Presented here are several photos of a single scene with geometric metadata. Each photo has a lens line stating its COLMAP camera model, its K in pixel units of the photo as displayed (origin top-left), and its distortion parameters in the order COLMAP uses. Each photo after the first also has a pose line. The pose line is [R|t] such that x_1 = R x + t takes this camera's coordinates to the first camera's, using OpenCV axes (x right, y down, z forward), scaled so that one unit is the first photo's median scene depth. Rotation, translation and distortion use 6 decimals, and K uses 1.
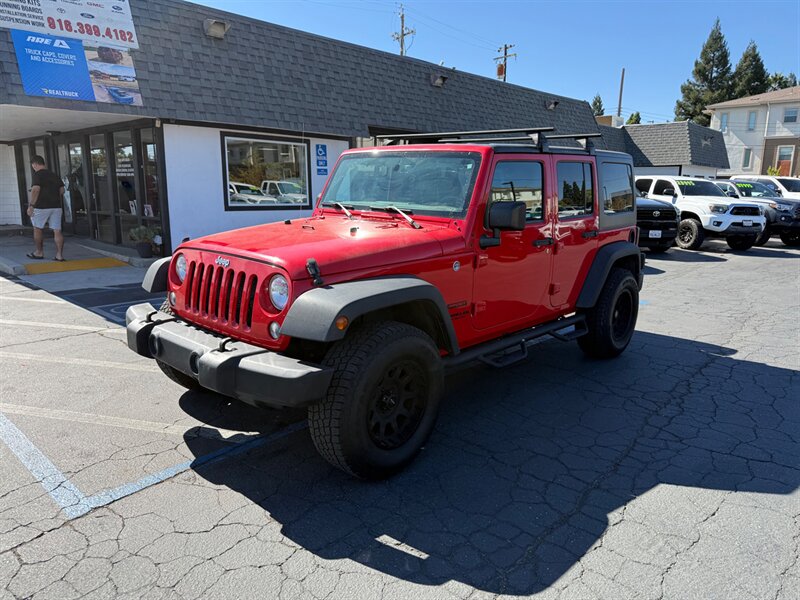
lens RADIAL K [[564.1, 0, 401.9], [0, 564.1, 300.7], [0, 0, 1]] dist [0.018727, -0.022966]
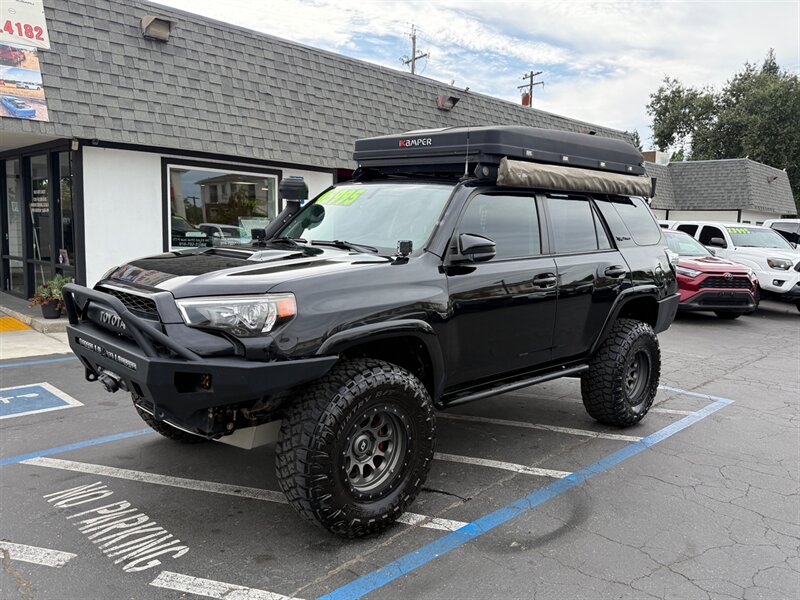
lens RADIAL K [[638.7, 0, 402.6], [0, 638.7, 302.9], [0, 0, 1]] dist [0.044454, -0.057767]
pose [[0.999704, 0.017659, -0.016765, 0.026506], [-0.018983, 0.996416, -0.082425, -0.031956], [0.015250, 0.082719, 0.996456, 0.135195]]
